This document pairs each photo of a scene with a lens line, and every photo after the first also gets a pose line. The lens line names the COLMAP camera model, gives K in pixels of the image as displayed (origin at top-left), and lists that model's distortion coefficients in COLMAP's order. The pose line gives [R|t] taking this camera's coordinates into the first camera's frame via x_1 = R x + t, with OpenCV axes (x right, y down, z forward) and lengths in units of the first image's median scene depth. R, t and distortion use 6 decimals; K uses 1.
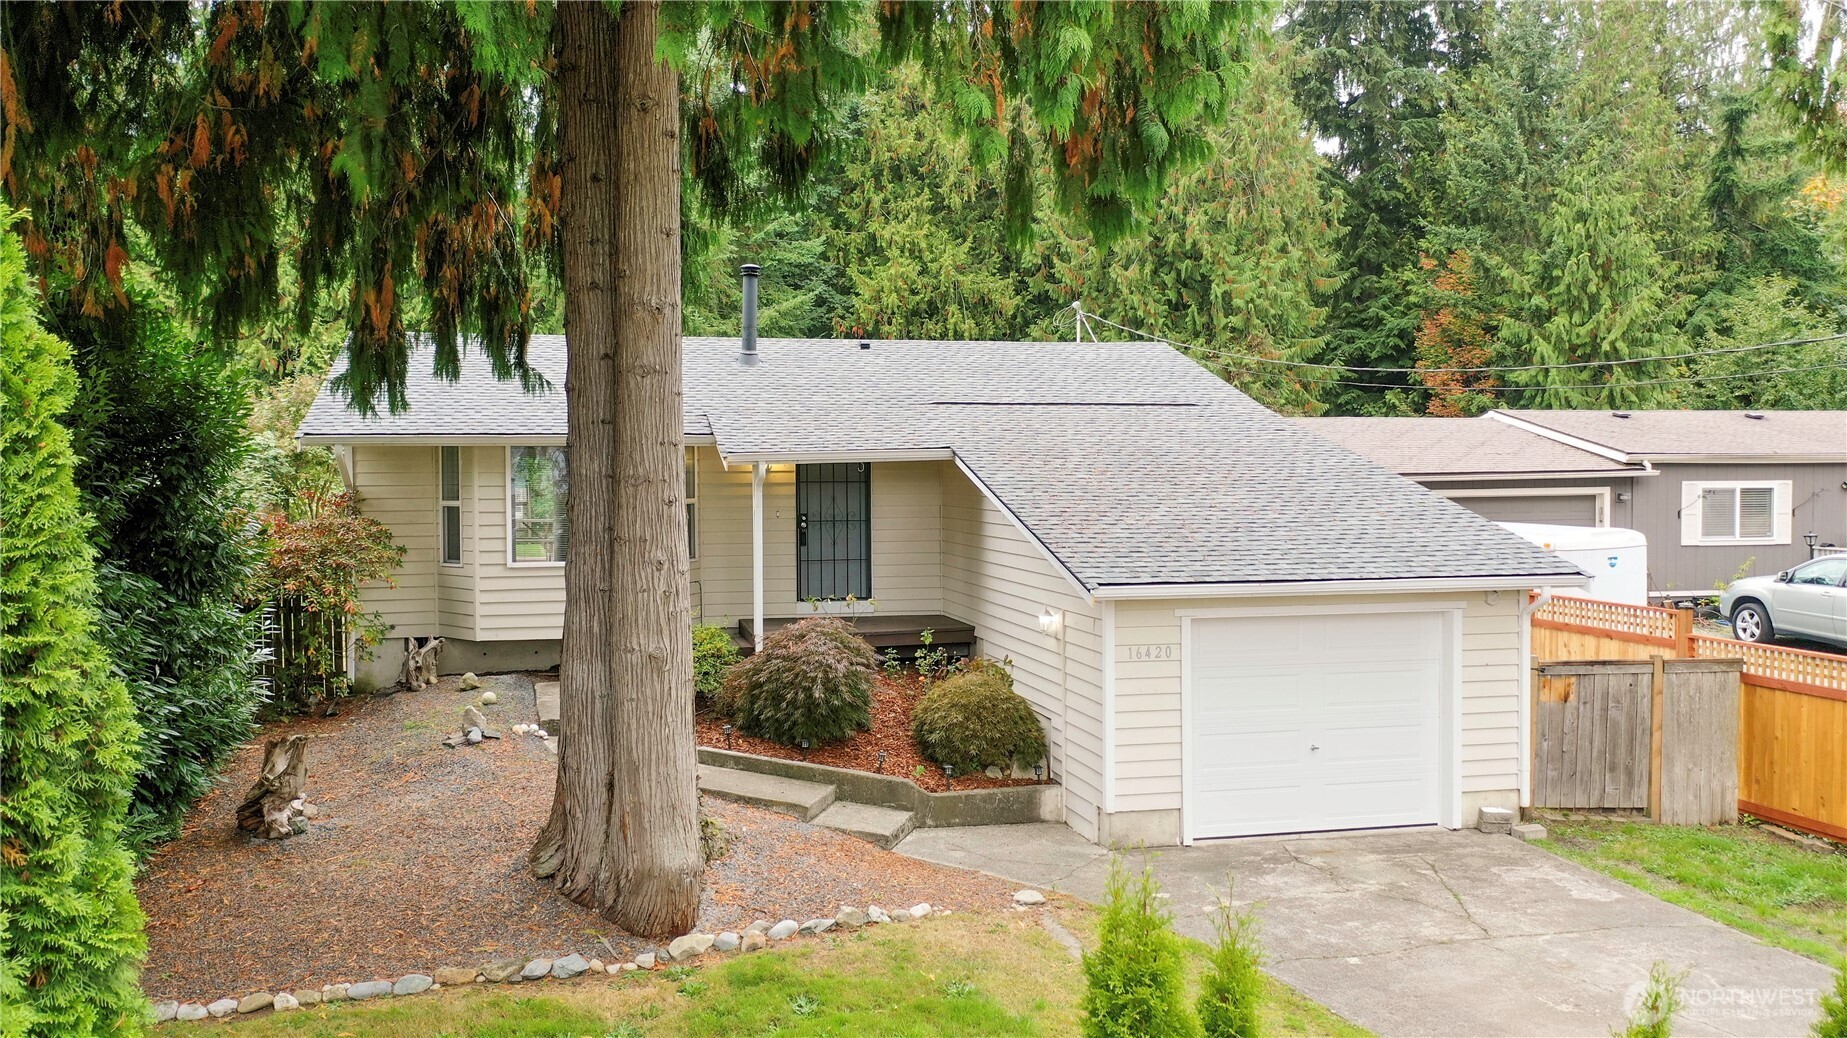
lens RADIAL K [[1472.2, 0, 906.9], [0, 1472.2, 515.3], [0, 0, 1]] dist [0.017883, 0.005337]
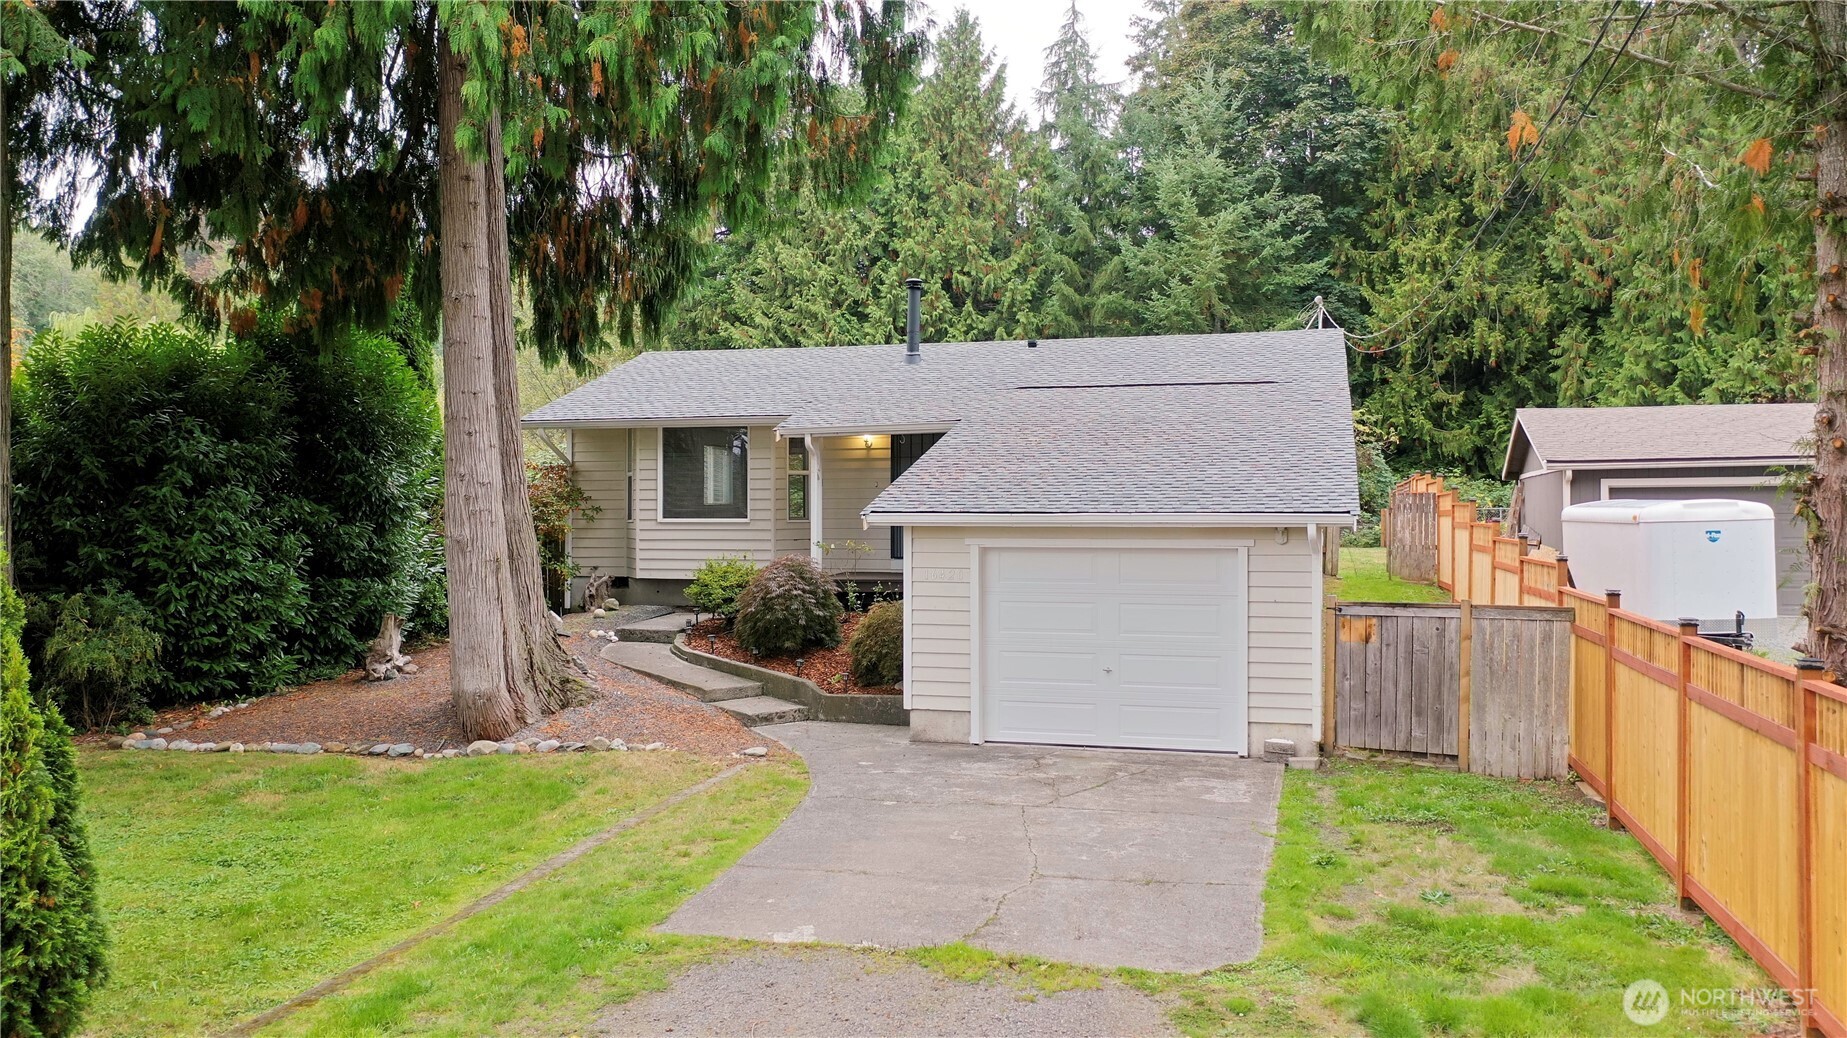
lens RADIAL K [[1472.2, 0, 906.9], [0, 1472.2, 515.3], [0, 0, 1]] dist [0.017883, 0.005337]
pose [[0.878569, 0.004220, -0.477598, 0.648216], [-0.020048, 0.999406, -0.028047, 0.073518], [0.477195, 0.034216, 0.878131, -0.039481]]
